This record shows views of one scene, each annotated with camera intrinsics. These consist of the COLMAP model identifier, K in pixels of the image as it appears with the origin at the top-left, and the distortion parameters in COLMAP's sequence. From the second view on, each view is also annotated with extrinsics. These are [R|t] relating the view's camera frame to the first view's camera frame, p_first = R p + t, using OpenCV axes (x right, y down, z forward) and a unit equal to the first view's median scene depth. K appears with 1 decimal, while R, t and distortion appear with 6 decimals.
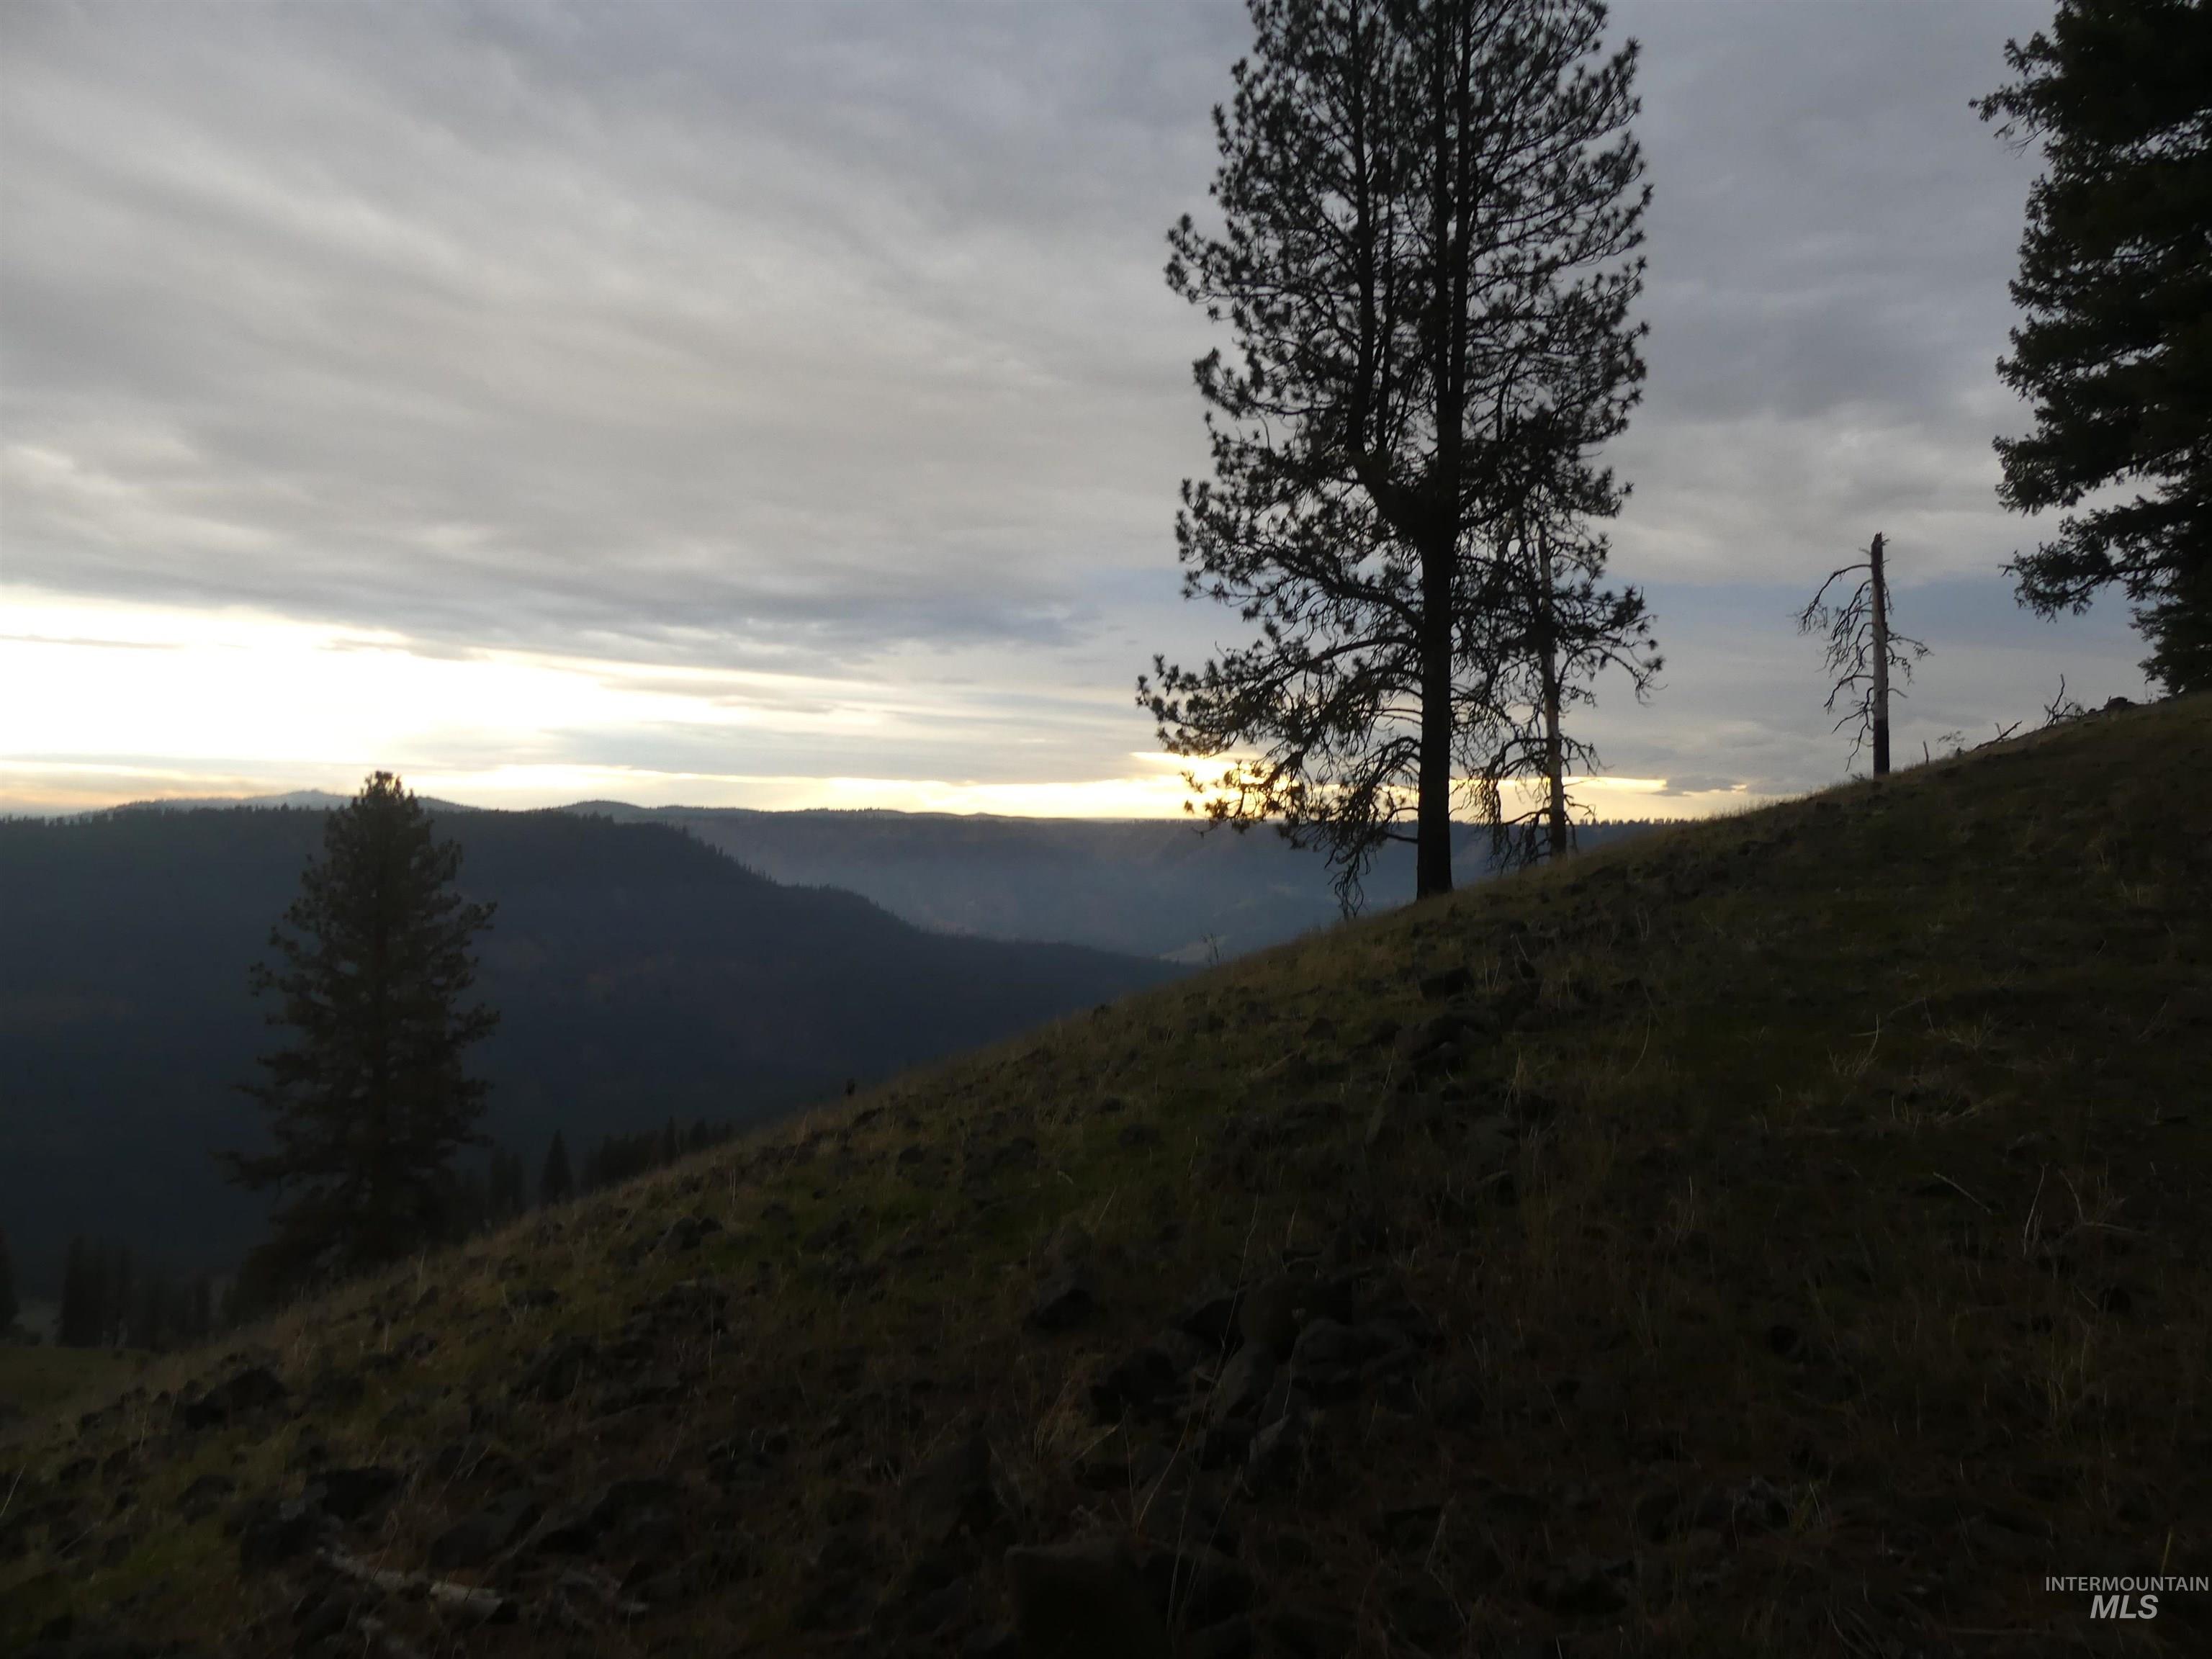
lens RADIAL K [[1606.8, 0, 1115.5], [0, 1606.8, 831.7], [0, 0, 1]] dist [-0.032265, 0.017152]
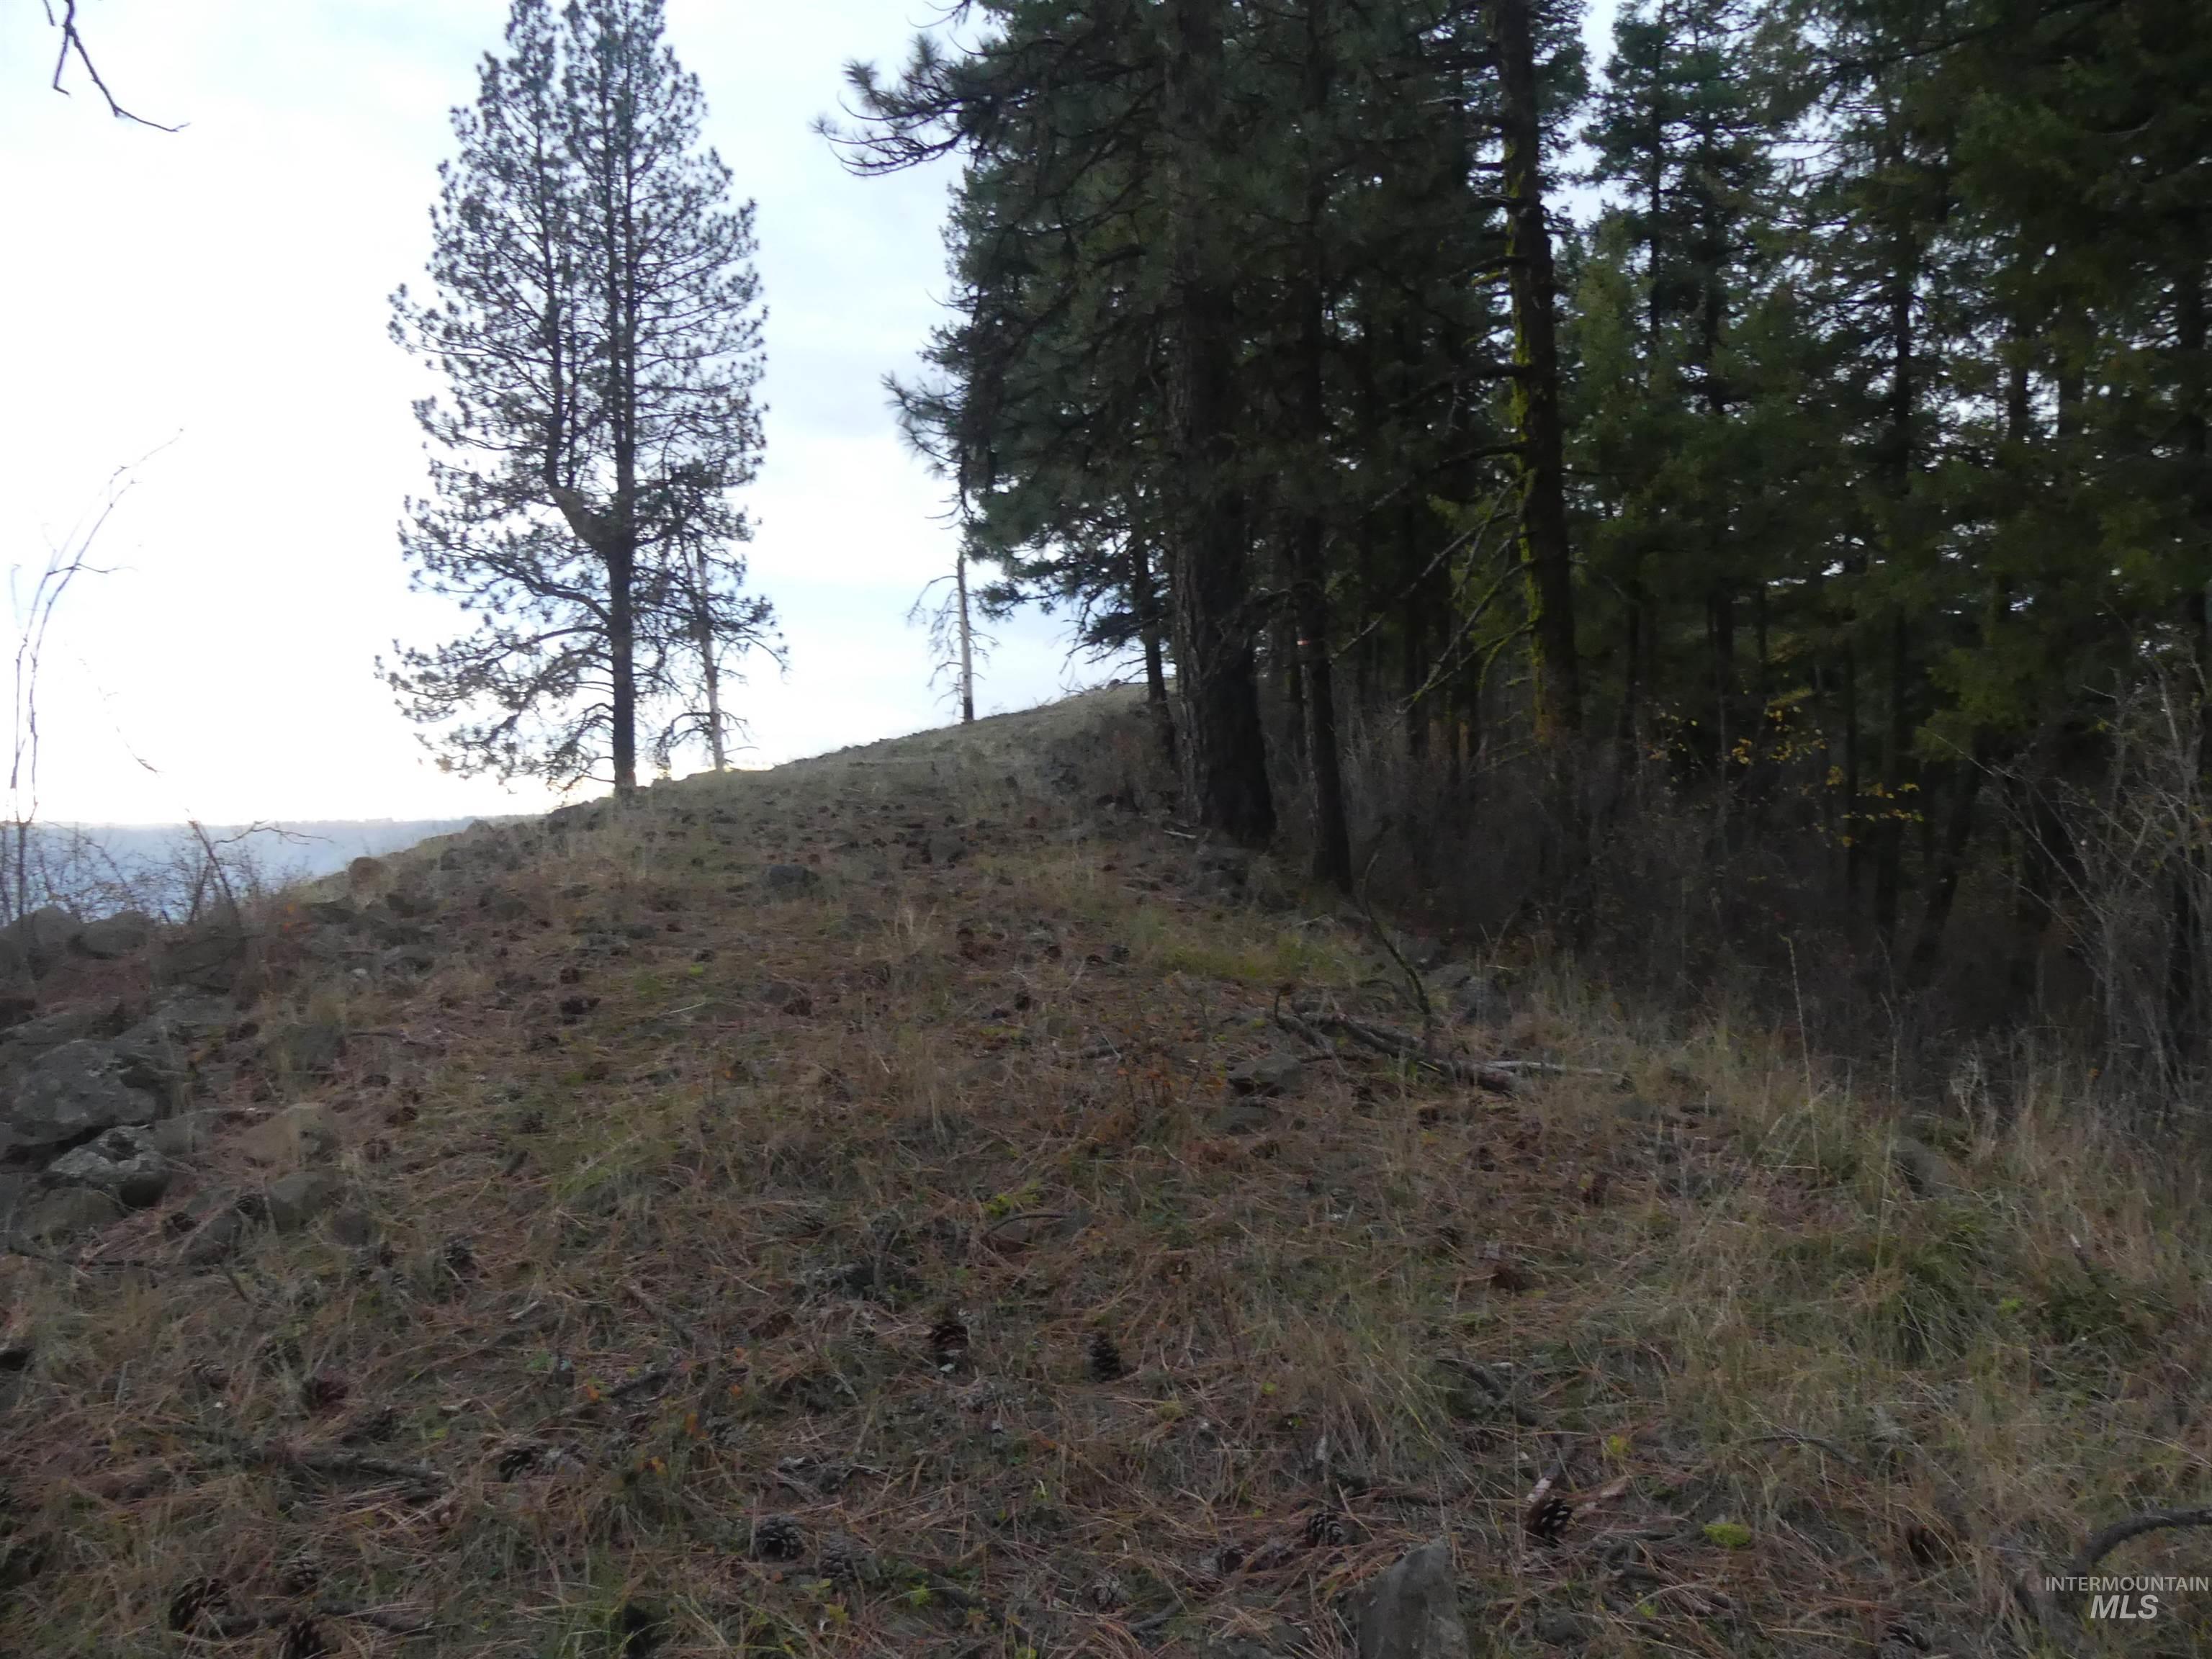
lens RADIAL K [[1606.8, 0, 1120.6], [0, 1606.8, 825.6], [0, 0, 1]] dist [-0.032265, 0.017152]
pose [[0.871935, -0.038427, 0.488111, -0.089665], [0.037015, 0.999236, 0.012543, 0.039789], [-0.488220, 0.007131, 0.872691, -0.345943]]
